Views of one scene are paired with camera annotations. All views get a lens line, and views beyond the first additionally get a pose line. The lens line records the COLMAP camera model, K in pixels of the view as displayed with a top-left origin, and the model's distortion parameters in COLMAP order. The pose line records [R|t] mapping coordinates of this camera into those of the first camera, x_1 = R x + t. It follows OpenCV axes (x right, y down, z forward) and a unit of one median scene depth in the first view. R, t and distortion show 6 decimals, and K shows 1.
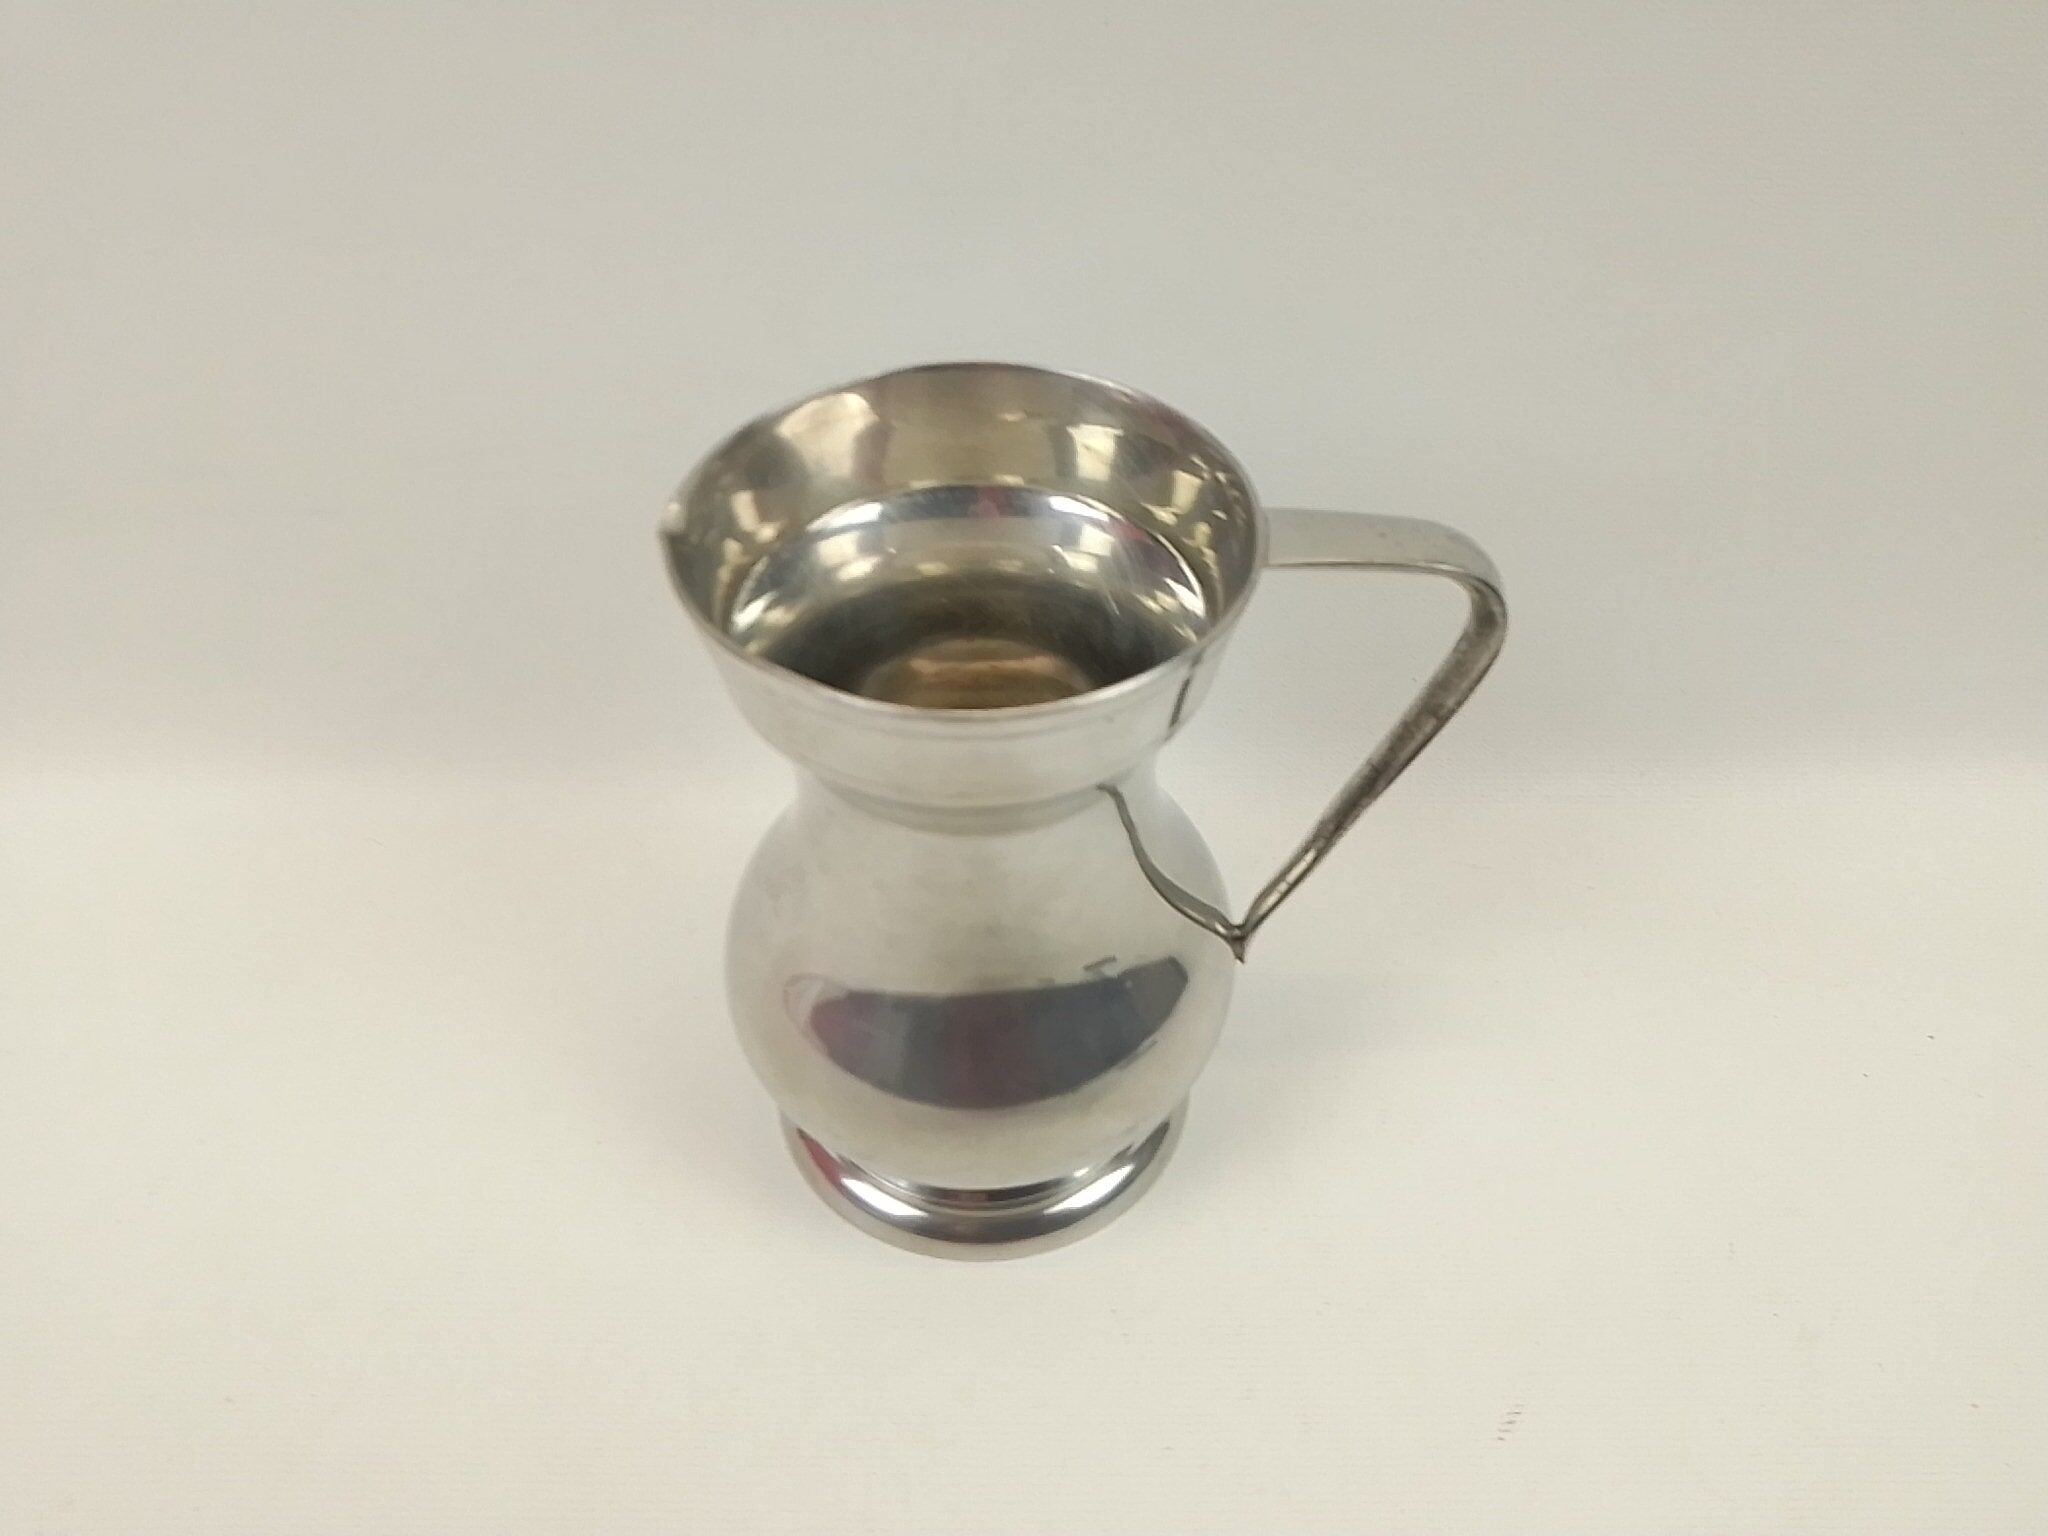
lens RADIAL K [[1587.6, 0, 1024.0], [0, 1587.6, 768.0], [0, 0, 1]] dist [-0.002113, -0.000738]
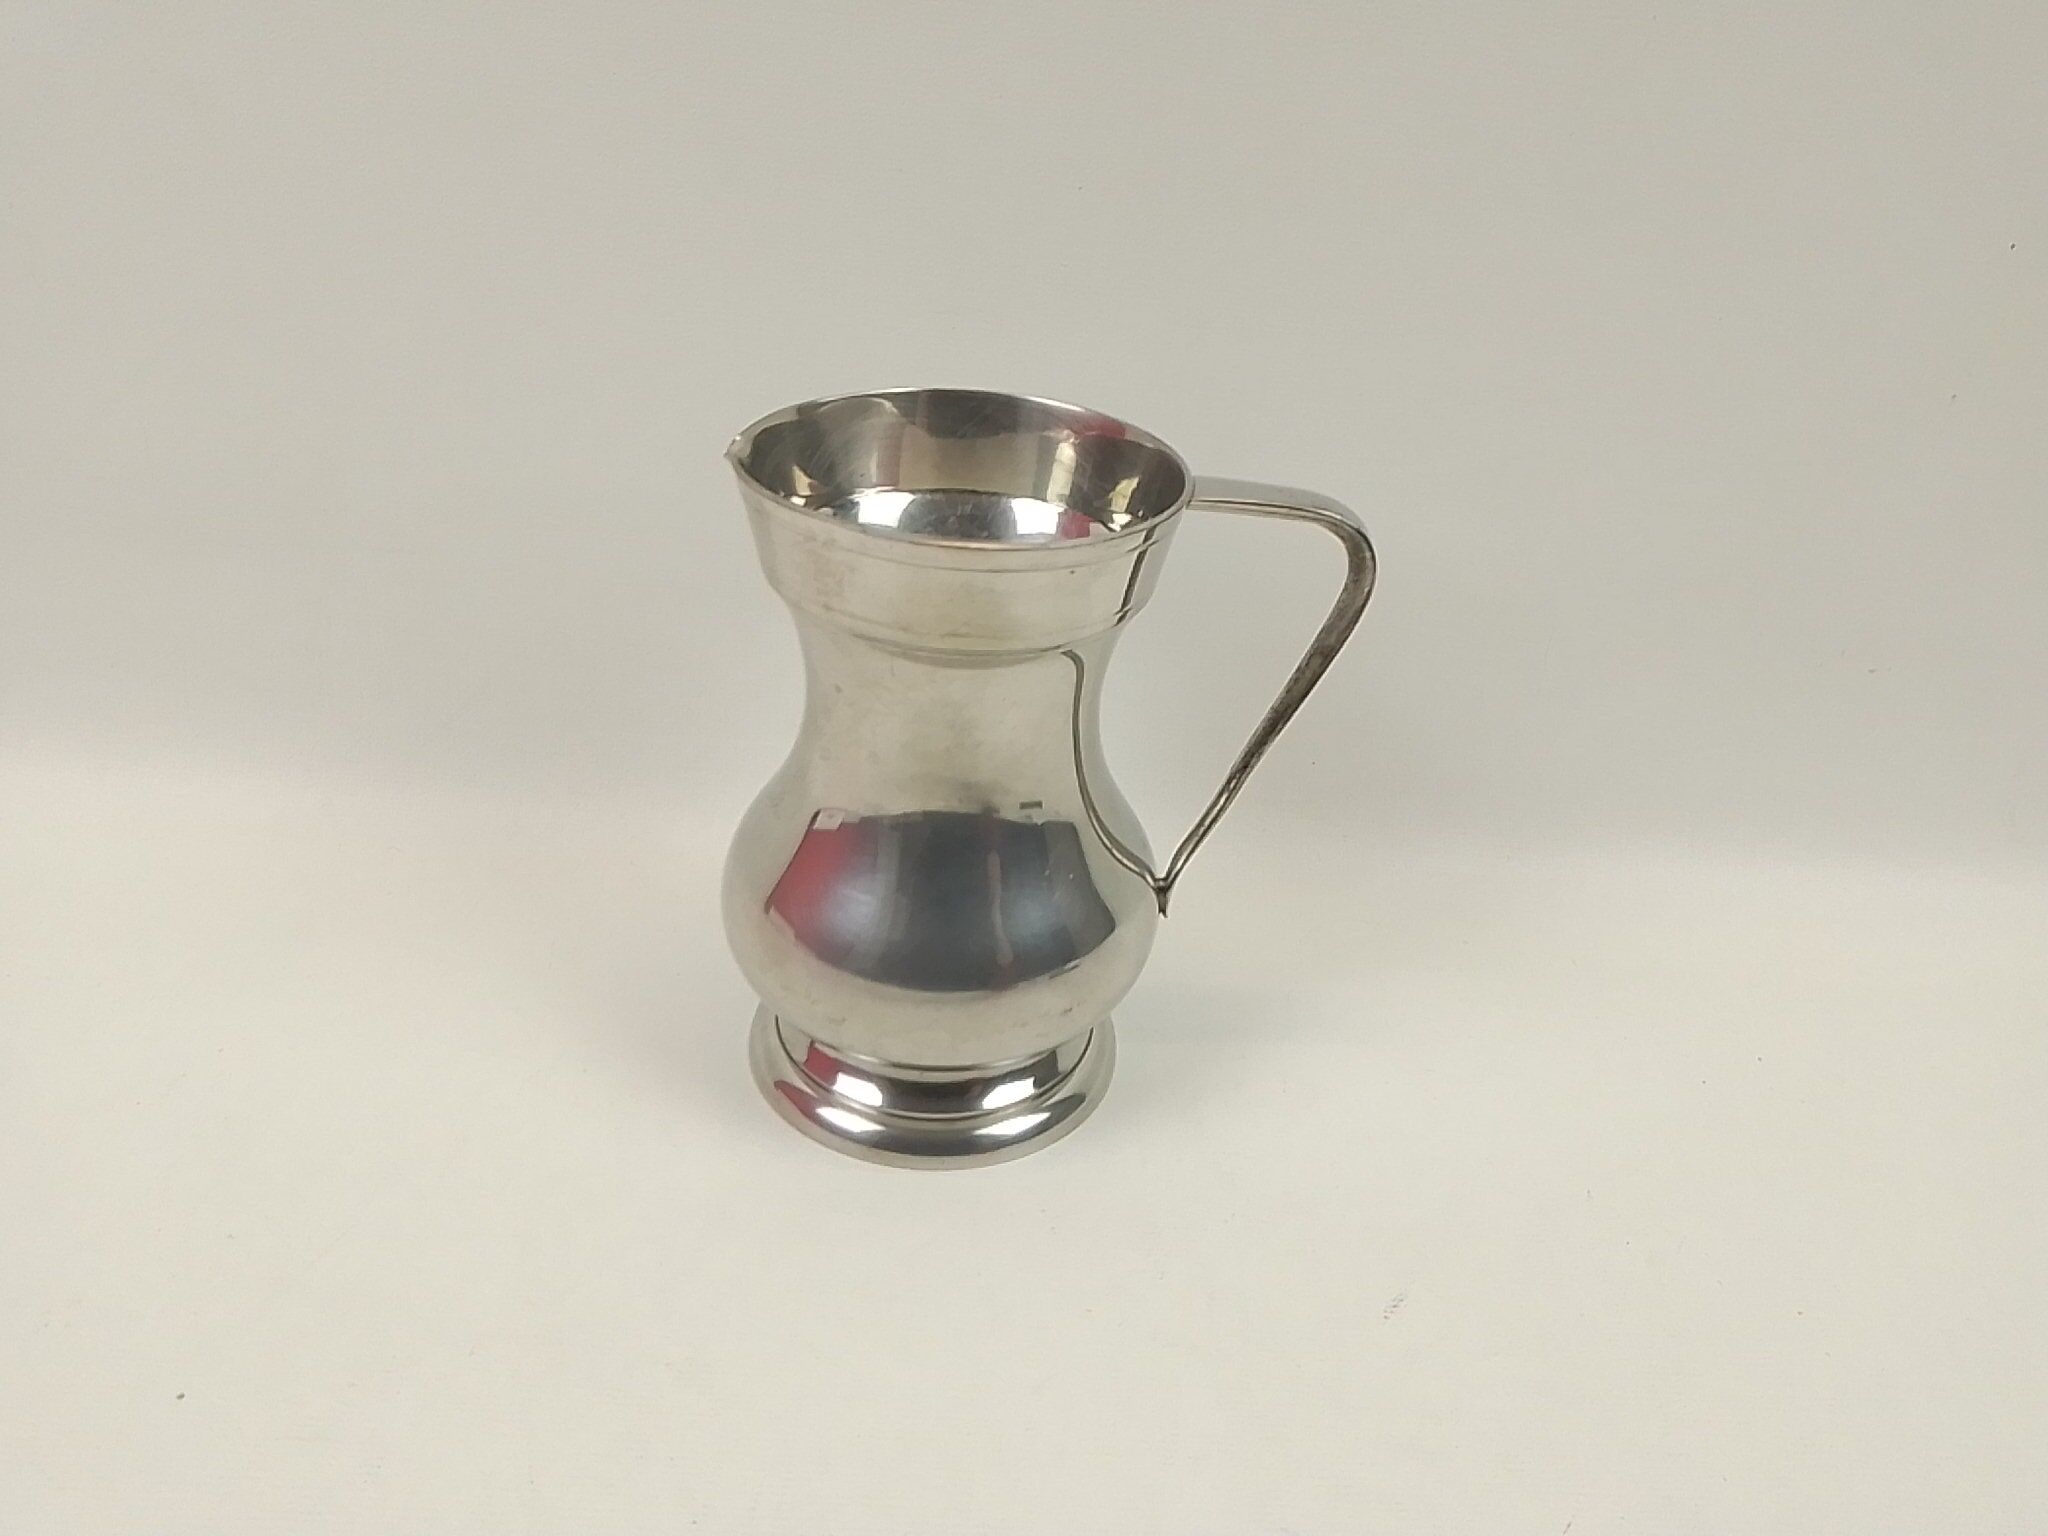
lens RADIAL K [[1587.6, 0, 1024.0], [0, 1587.6, 768.0], [0, 0, 1]] dist [-0.002113, -0.000738]
pose [[0.997677, 0.055520, 0.039483, -0.021007], [-0.044112, 0.968098, -0.246658, 0.351521], [-0.051918, 0.244344, 0.968298, -0.175313]]
